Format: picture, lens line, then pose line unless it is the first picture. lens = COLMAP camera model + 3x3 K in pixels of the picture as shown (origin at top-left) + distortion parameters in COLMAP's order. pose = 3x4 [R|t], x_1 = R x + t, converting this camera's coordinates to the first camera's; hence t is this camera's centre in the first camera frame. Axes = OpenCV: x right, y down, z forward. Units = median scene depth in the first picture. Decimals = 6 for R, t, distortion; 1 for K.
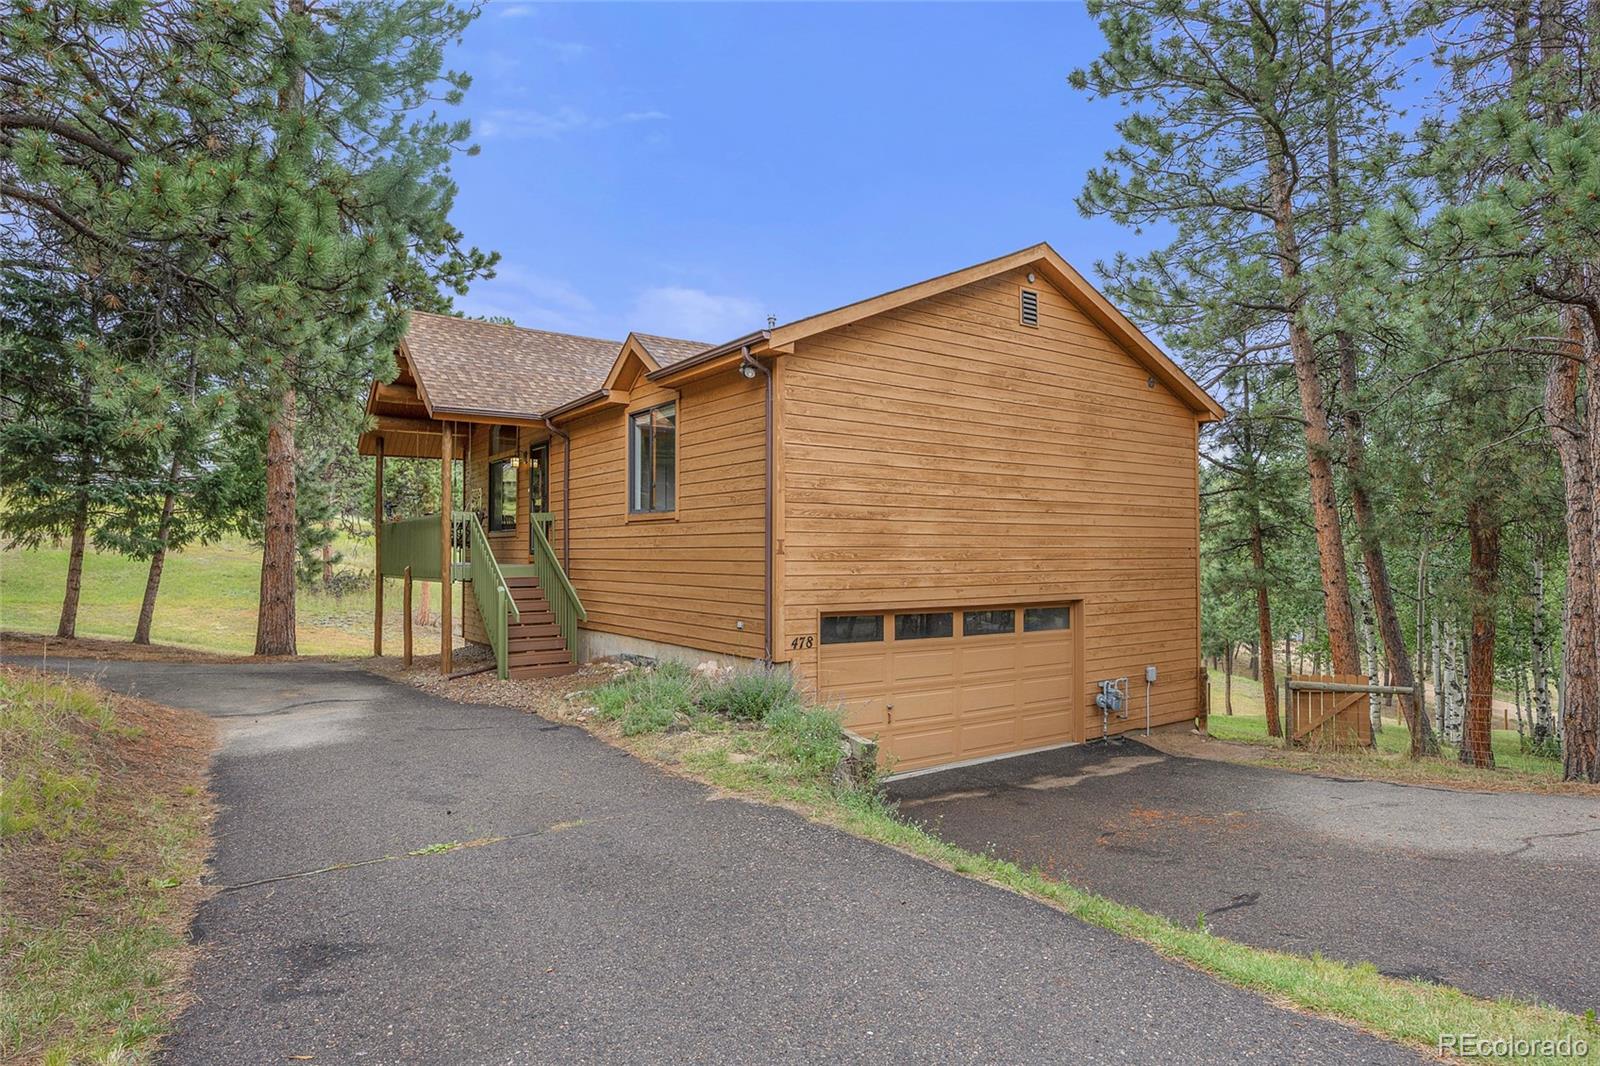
lens RADIAL K [[914.2, 0, 799.0], [0, 914.2, 535.0], [0, 0, 1]] dist [0.001322, 0.000839]
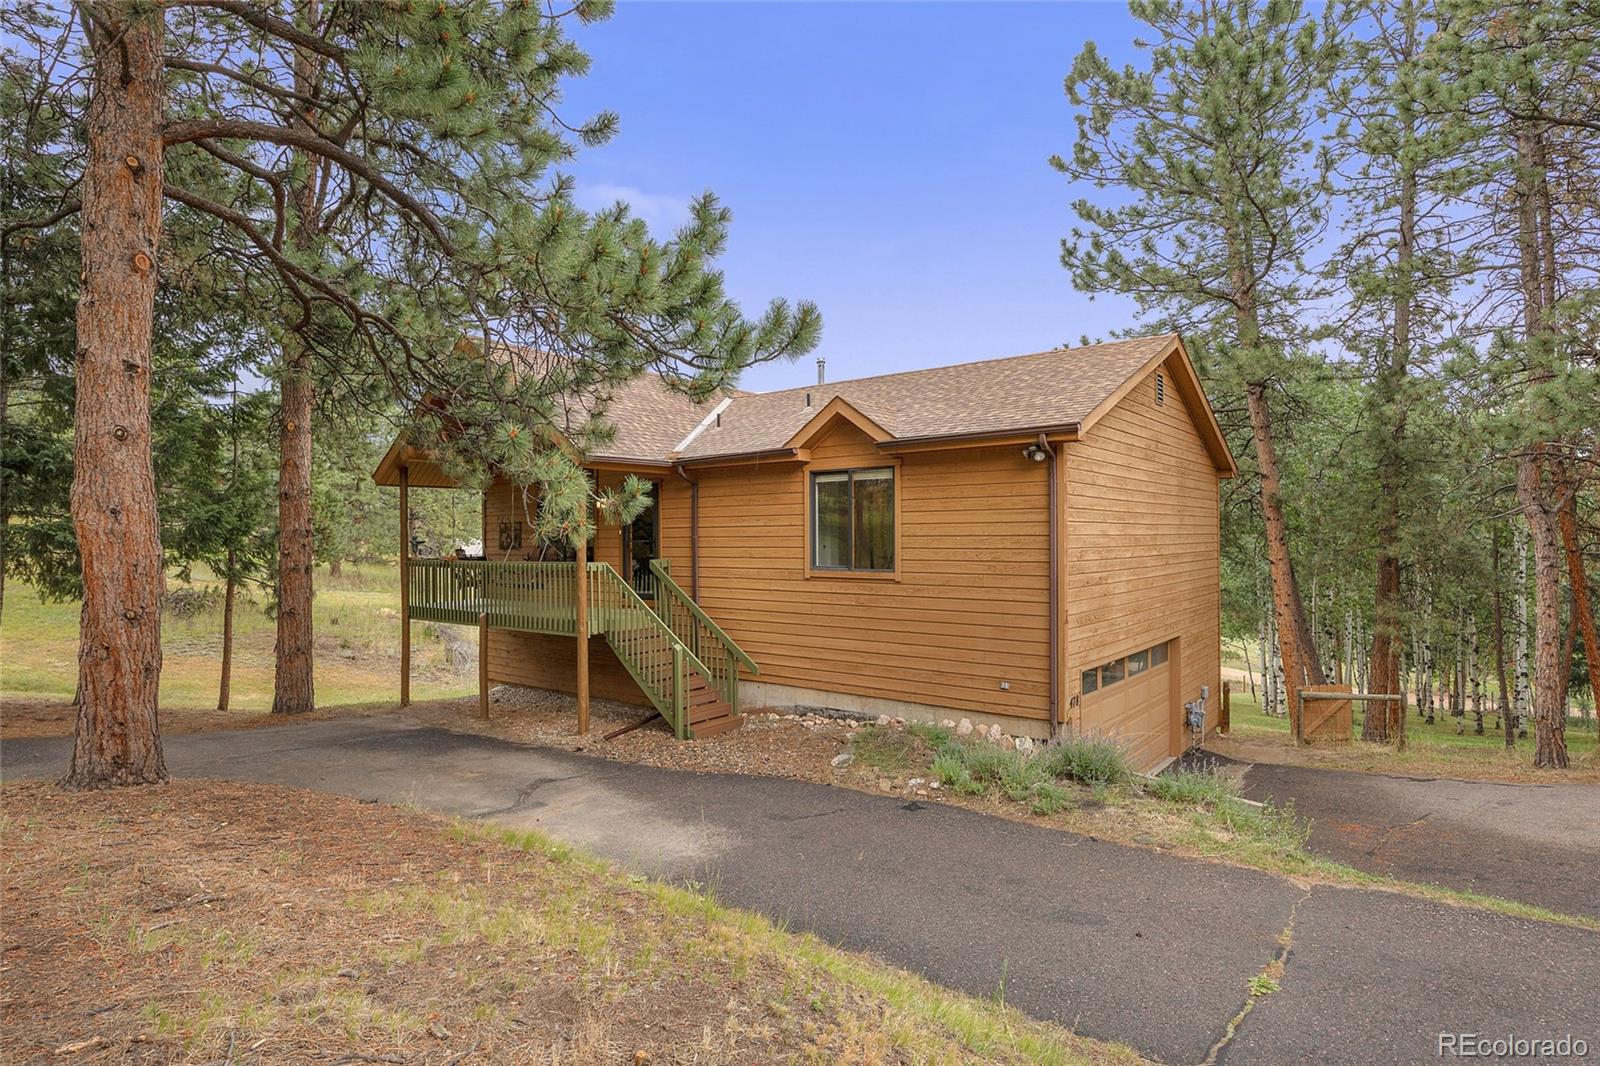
lens RADIAL K [[861.9, 0, 801.9], [0, 861.9, 534.6], [0, 0, 1]] dist [-0.002026, -0.000903]
pose [[0.957983, -0.004397, 0.286791, -0.512716], [-0.000263, 0.999869, 0.016209, -0.084377], [-0.286824, -0.015603, 0.957856, 0.087885]]
